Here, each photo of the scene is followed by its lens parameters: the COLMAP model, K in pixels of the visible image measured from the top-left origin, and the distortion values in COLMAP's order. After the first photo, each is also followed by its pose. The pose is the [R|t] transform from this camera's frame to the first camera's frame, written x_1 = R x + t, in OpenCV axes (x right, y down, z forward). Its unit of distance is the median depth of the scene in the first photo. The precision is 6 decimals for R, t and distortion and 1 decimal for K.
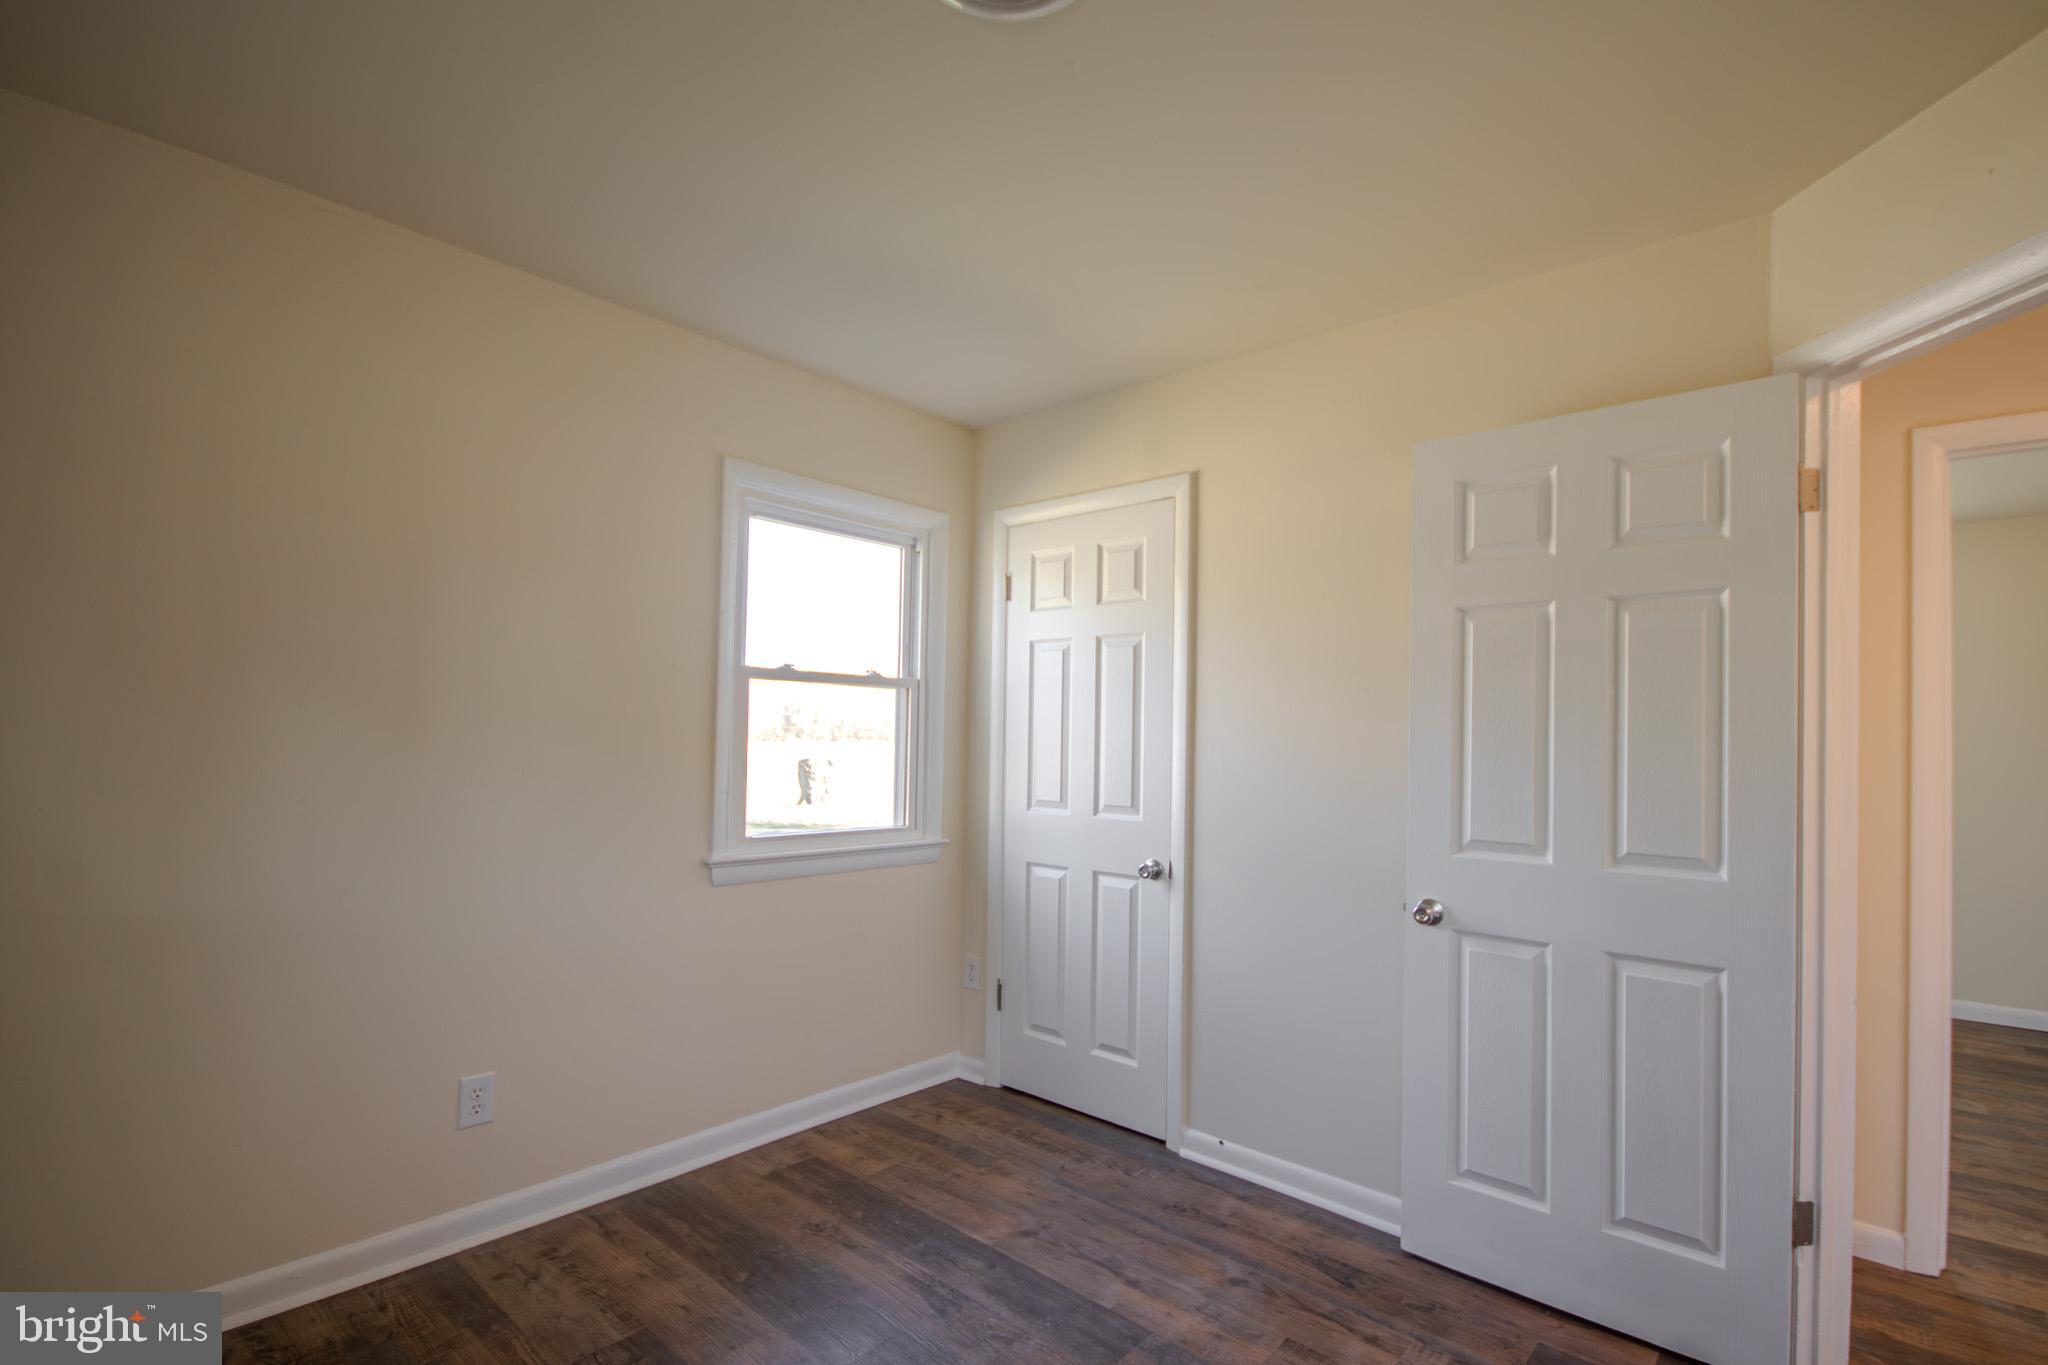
lens RADIAL K [[947.9, 0, 1022.6], [0, 947.9, 718.2], [0, 0, 1]] dist [-0.005040, -0.000836]
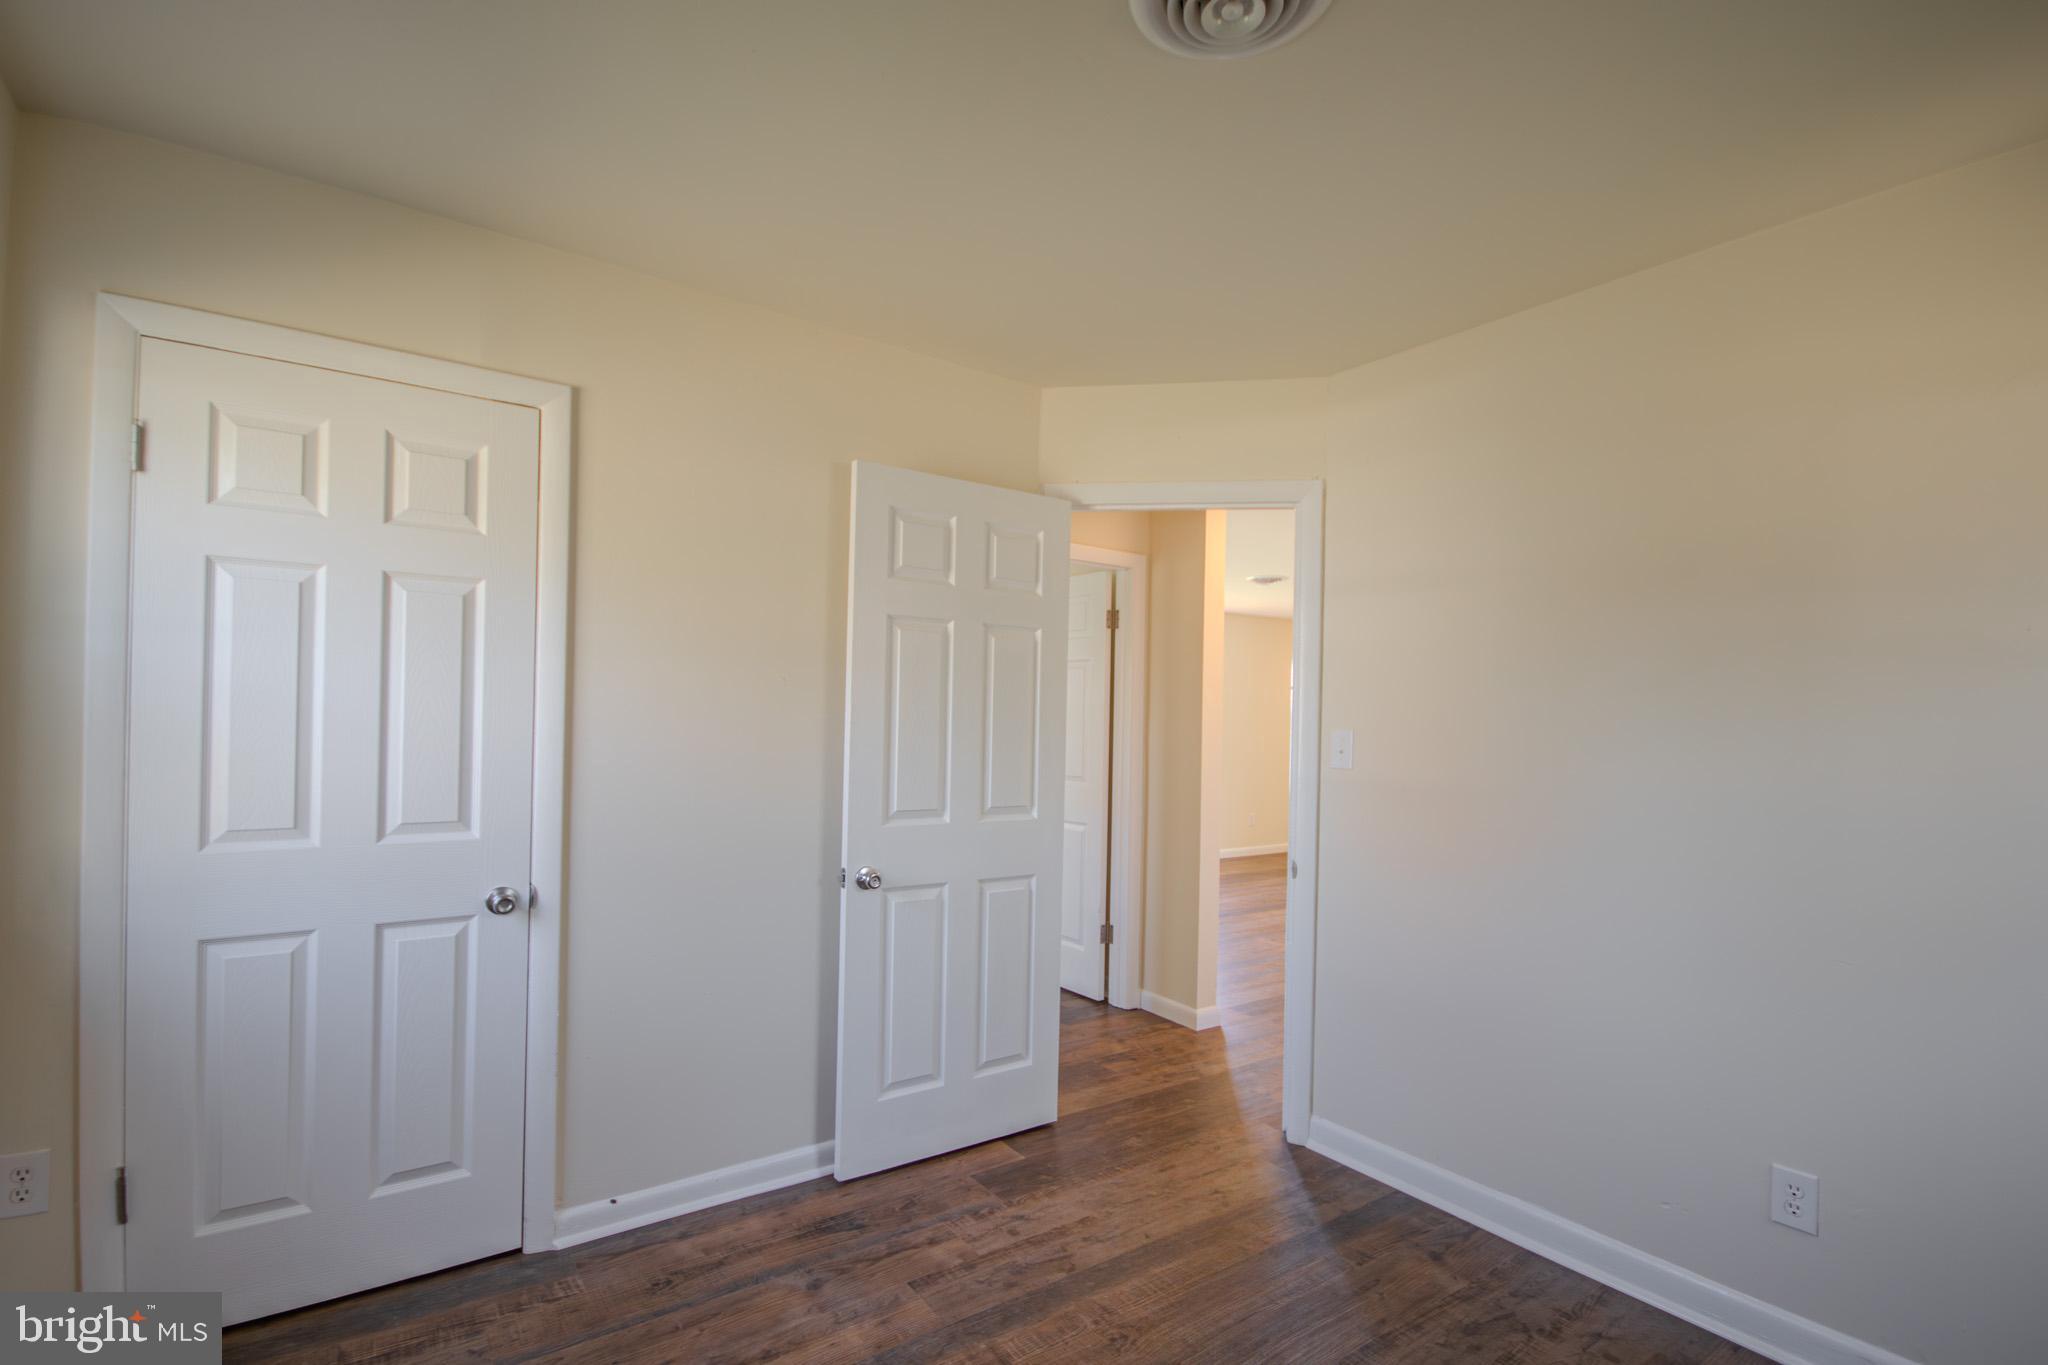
lens RADIAL K [[929.0, 0, 1024.1], [0, 929.0, 732.4], [0, 0, 1]] dist [-0.017325, -0.000581]
pose [[0.210877, -0.018325, 0.977341, -0.559692], [-0.029208, 0.999260, 0.025038, -0.003944], [-0.977076, -0.033826, 0.210186, 0.525046]]
